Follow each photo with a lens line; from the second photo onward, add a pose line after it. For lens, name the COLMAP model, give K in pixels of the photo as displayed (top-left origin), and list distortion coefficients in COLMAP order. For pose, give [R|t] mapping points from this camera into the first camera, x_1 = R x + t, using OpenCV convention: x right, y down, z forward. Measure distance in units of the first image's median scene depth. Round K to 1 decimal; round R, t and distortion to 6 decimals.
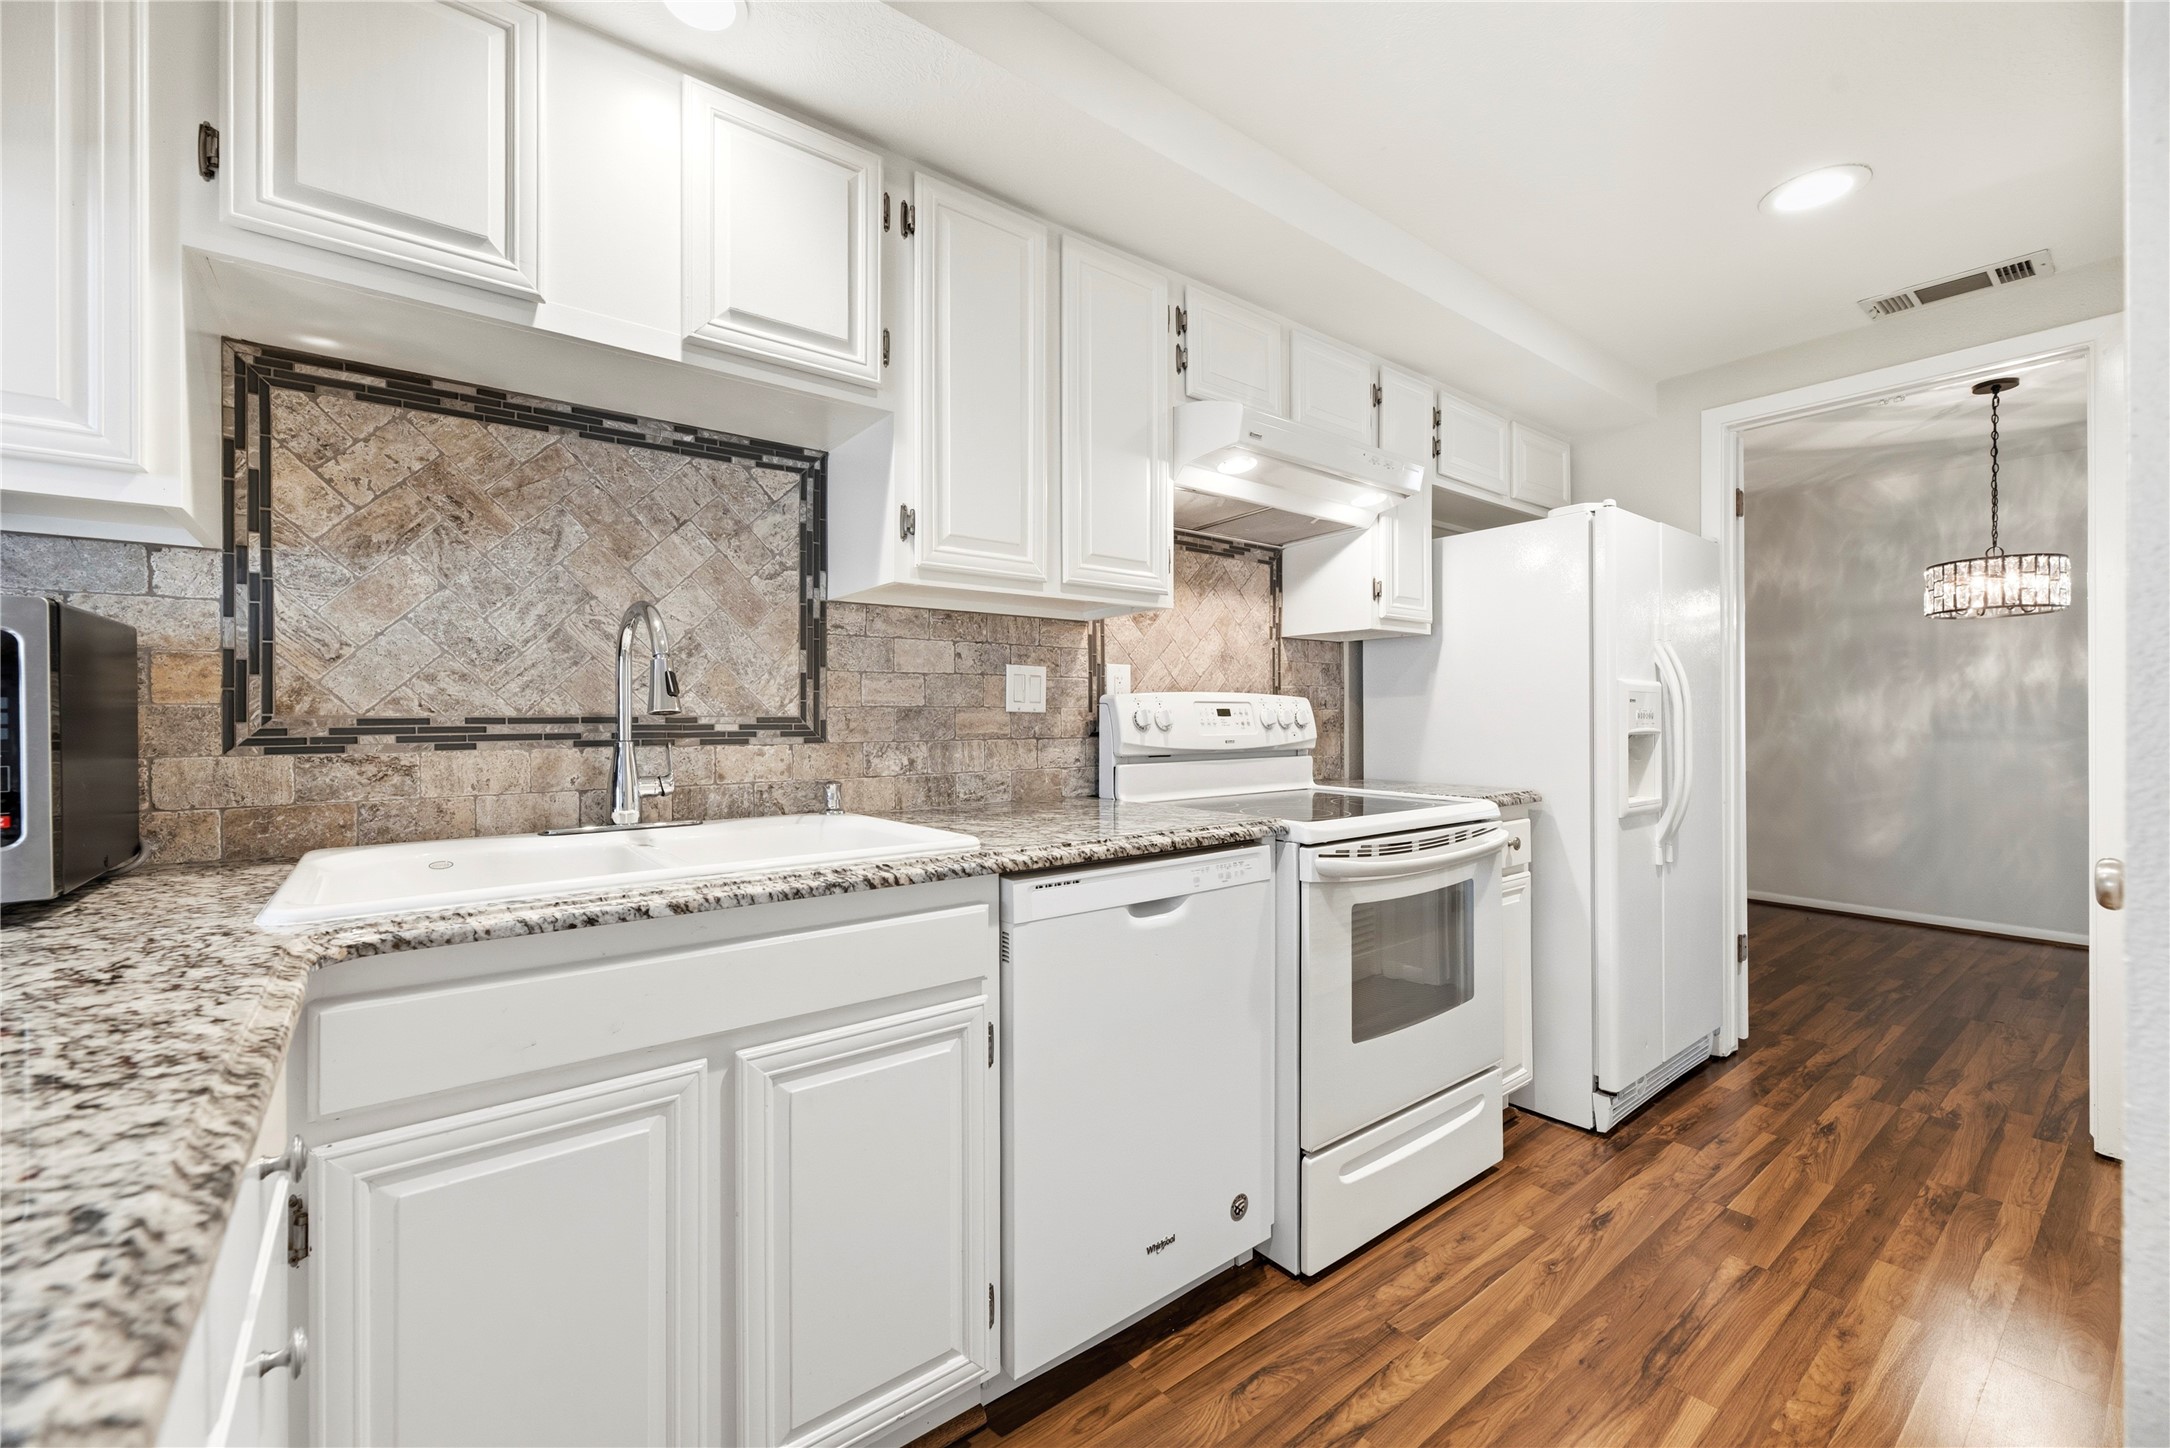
lens RADIAL K [[872.8, 0, 1077.1], [0, 872.8, 717.9], [0, 0, 1]] dist [0.002281, -0.000726]
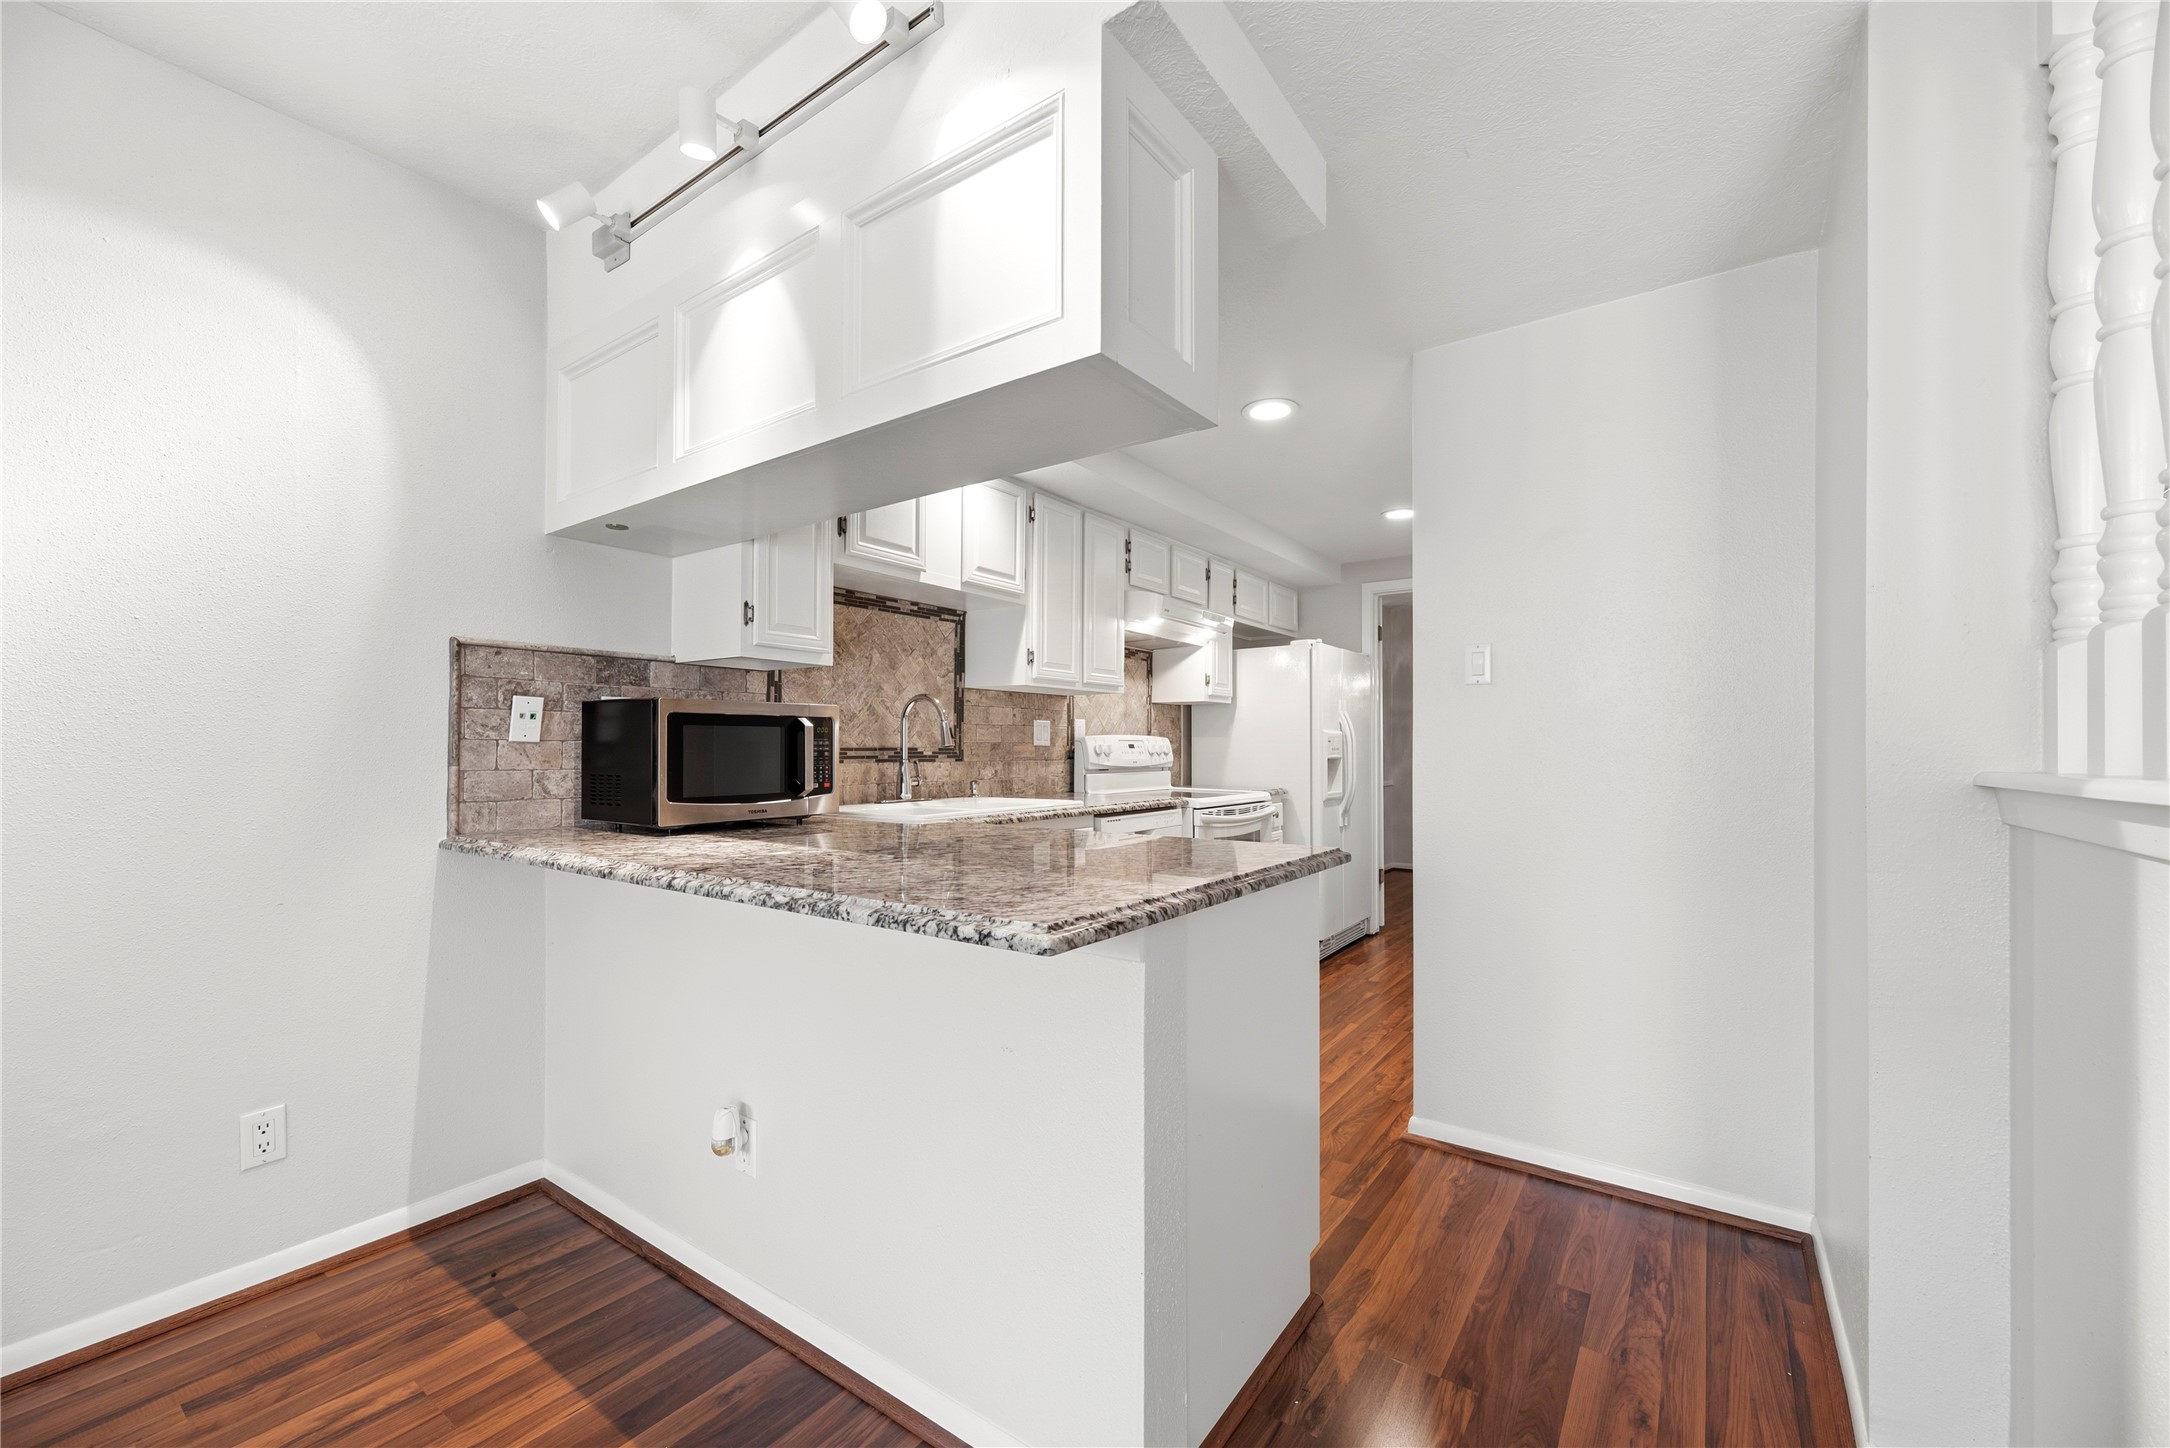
lens RADIAL K [[872.8, 0, 1085.9], [0, 872.8, 734.8], [0, 0, 1]] dist [0.002281, -0.000726]
pose [[0.956542, 0.009172, 0.291450, -0.482851], [-0.004910, 0.999870, -0.015354, -0.001621], [-0.291553, 0.013256, 0.956463, -0.753980]]
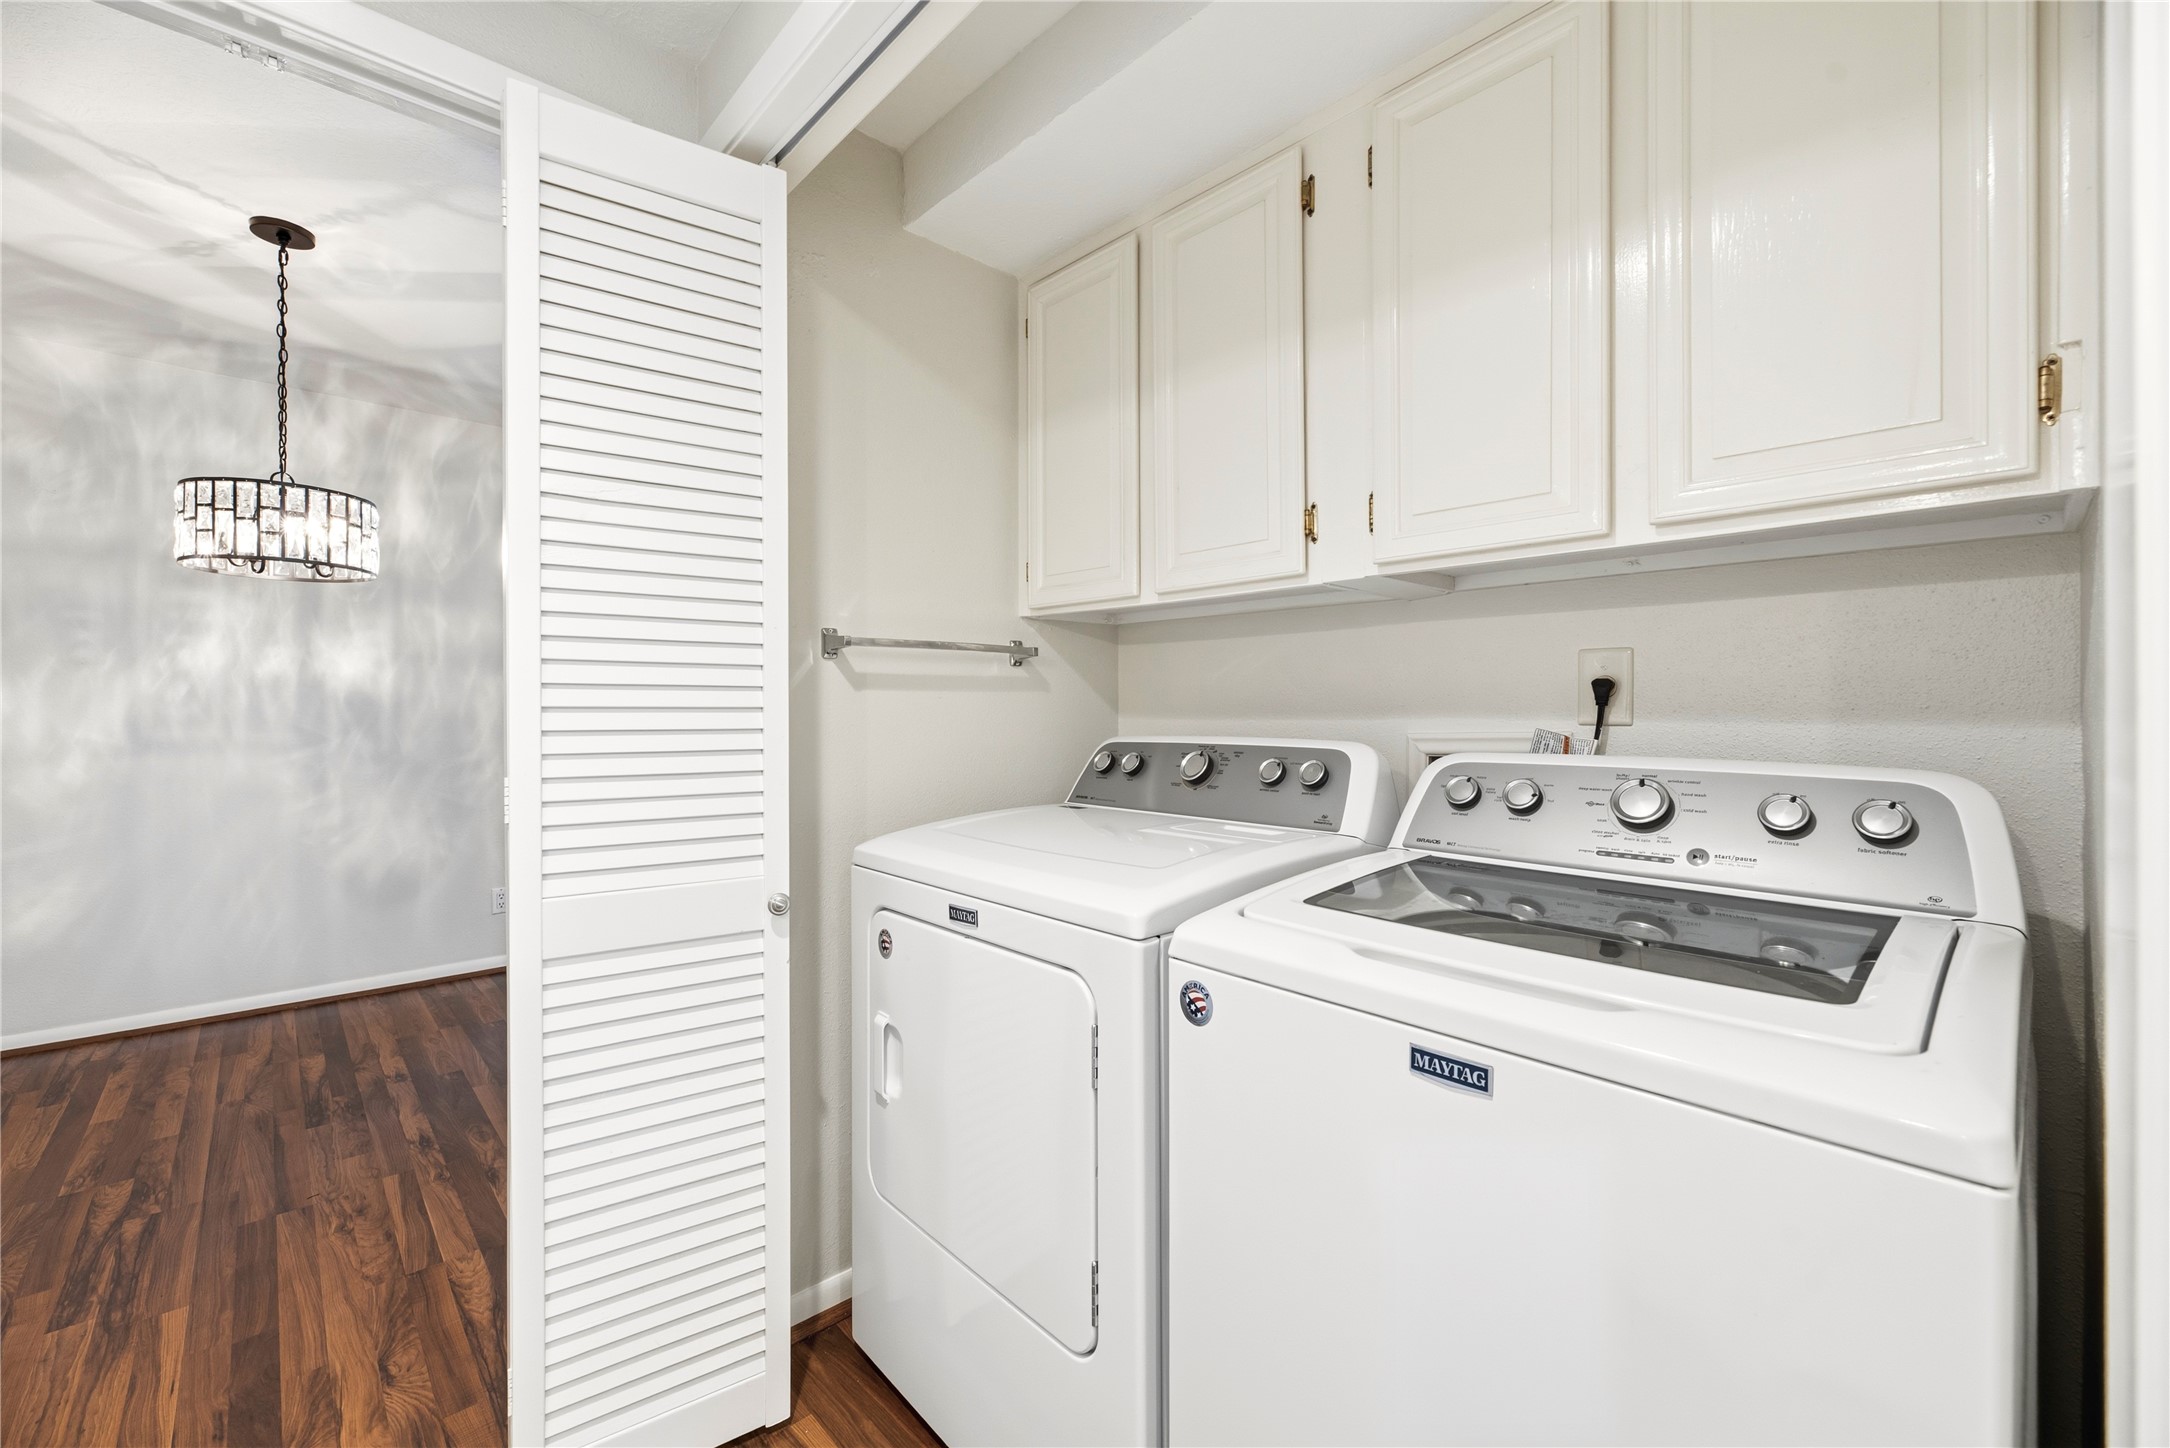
lens RADIAL K [[872.8, 0, 1085.6], [0, 872.8, 708.1], [0, 0, 1]] dist [0.002281, -0.000726]
pose [[-0.100726, 0.000610, 0.994914, 0.878801], [-0.000350, 1.000000, -0.000648, -0.039827], [-0.994914, -0.000413, -0.100725, 1.246628]]
